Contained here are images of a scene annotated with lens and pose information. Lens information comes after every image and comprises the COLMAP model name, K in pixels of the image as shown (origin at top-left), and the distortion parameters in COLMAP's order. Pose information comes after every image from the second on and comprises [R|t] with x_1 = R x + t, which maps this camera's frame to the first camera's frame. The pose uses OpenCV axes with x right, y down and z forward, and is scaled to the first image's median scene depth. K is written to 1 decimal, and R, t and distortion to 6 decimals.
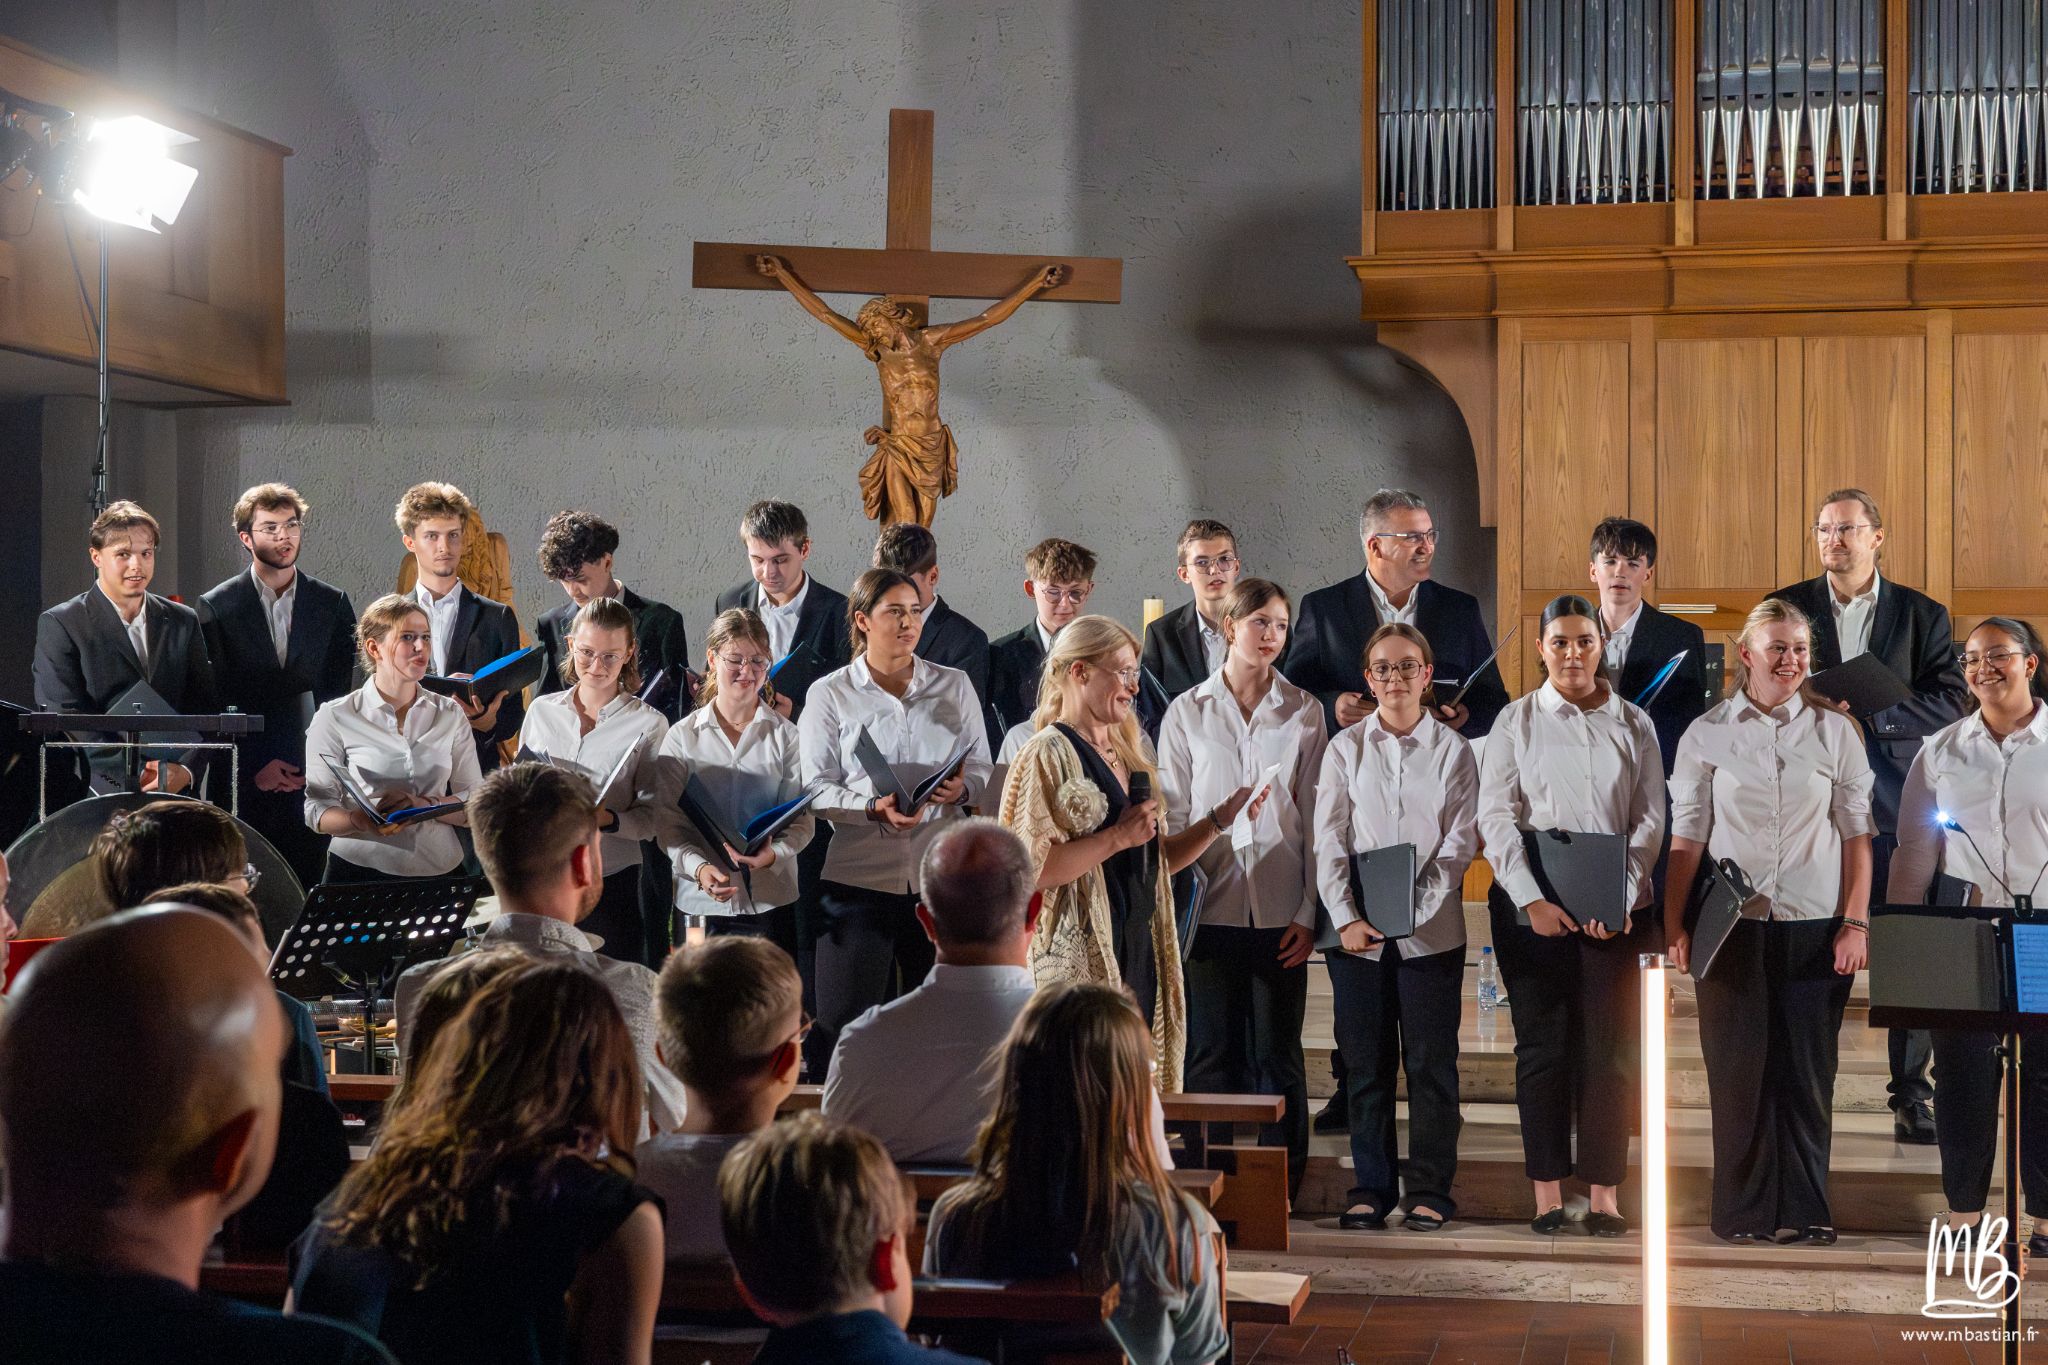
lens RADIAL K [[3241.0, 0, 1024.0], [0, 3241.0, 682.5], [0, 0, 1]] dist [-0.007762, 0.006642]
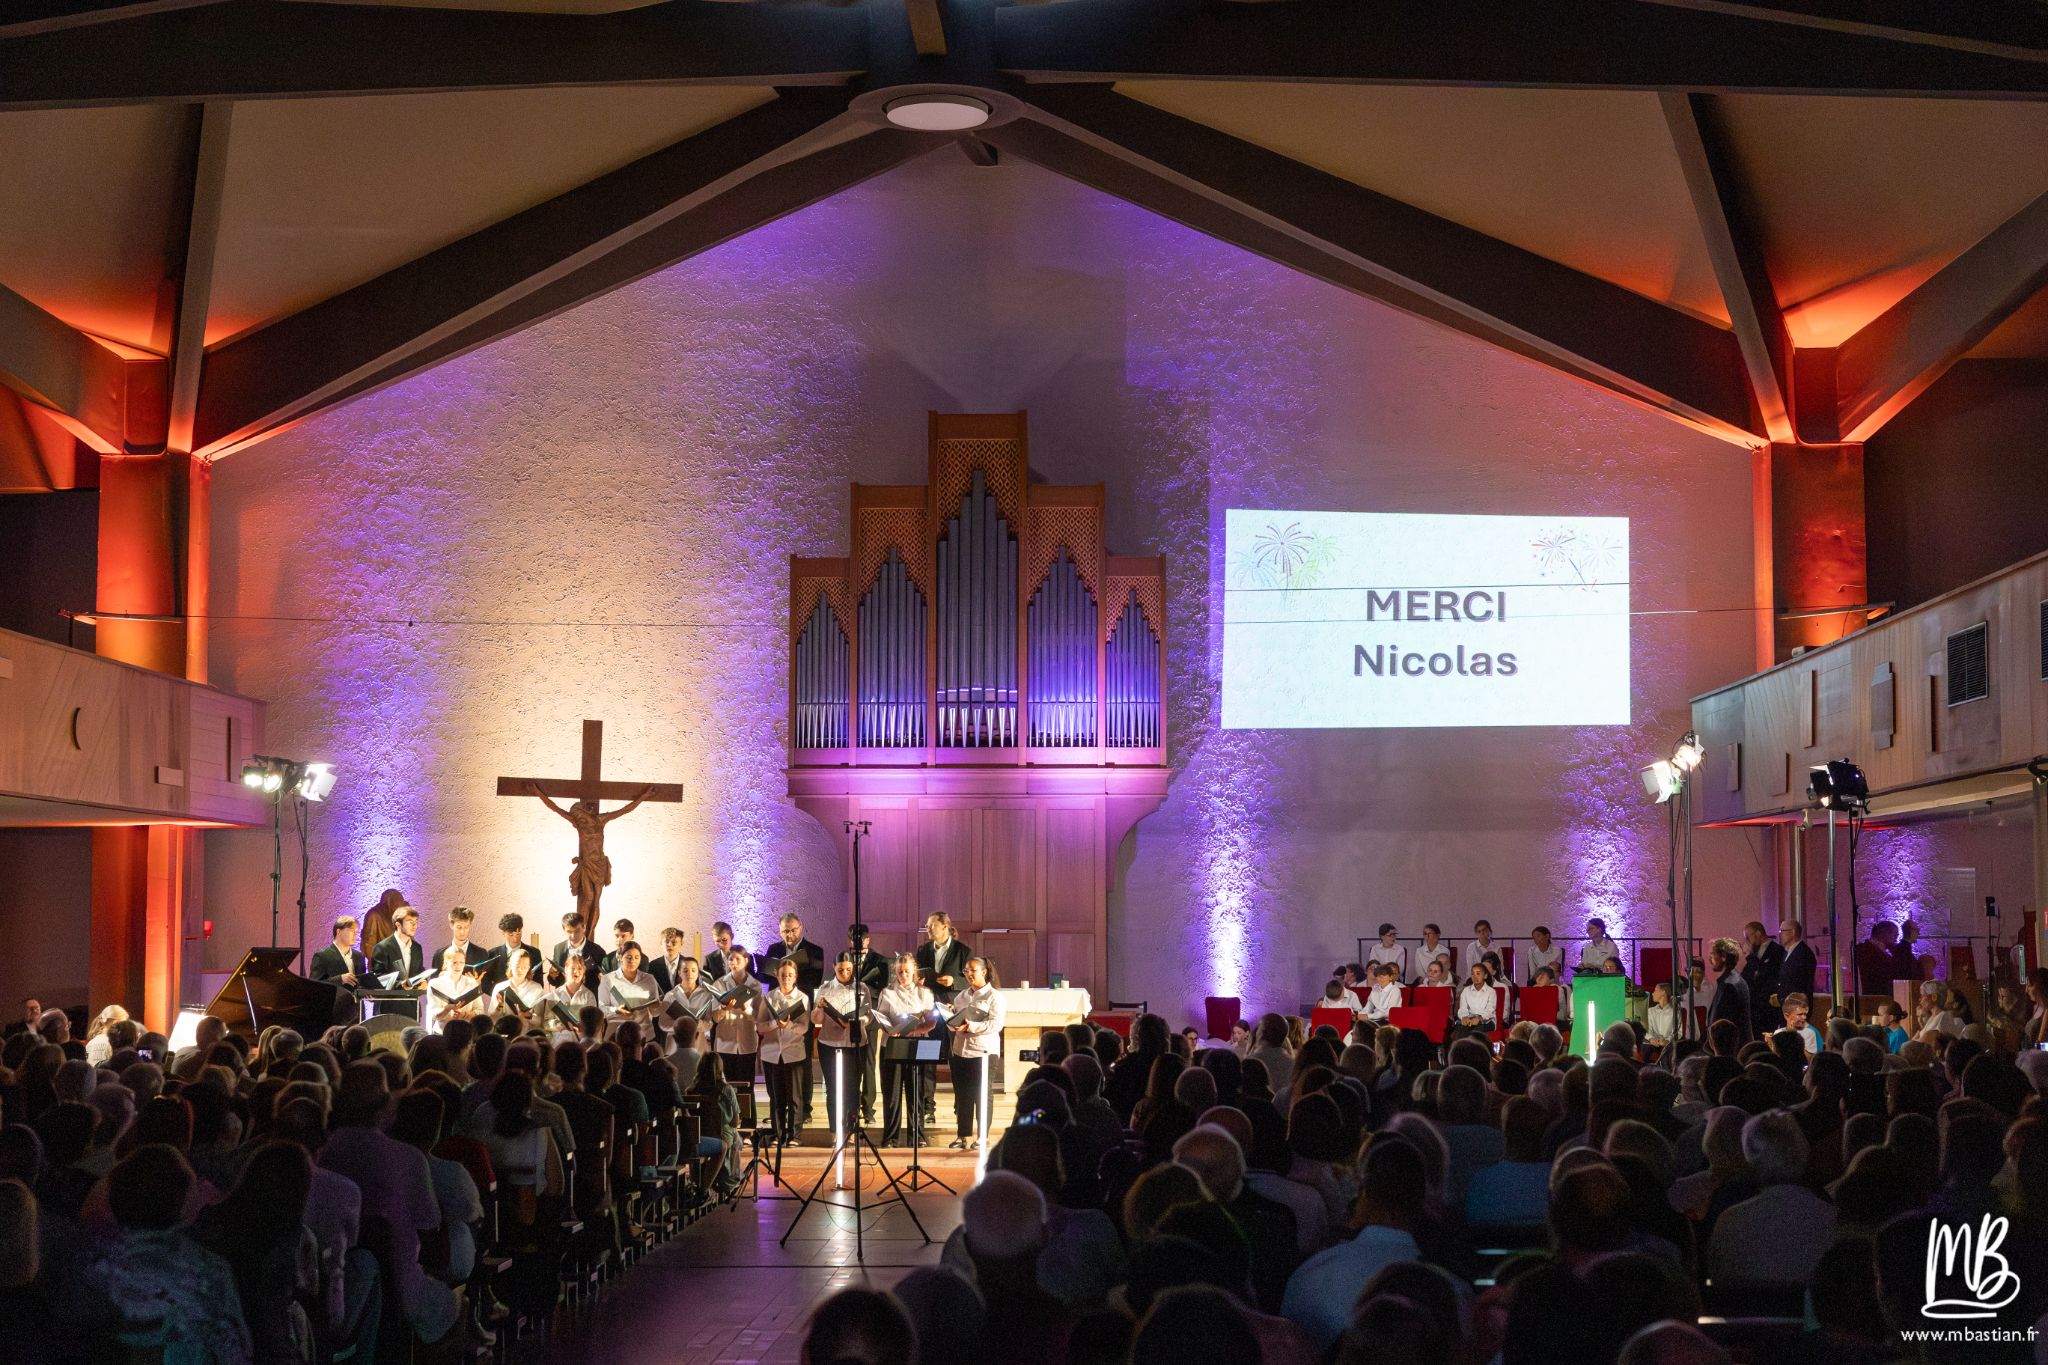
lens RADIAL K [[2971.4, 0, 1024.0], [0, 2971.4, 682.5], [0, 0, 1]] dist [0.020724, 0.022320]
pose [[0.985957, 0.010966, 0.166638, -0.085736], [0.002163, 0.996919, -0.078404, -0.034940], [-0.166984, 0.077663, 0.982896, -1.159850]]
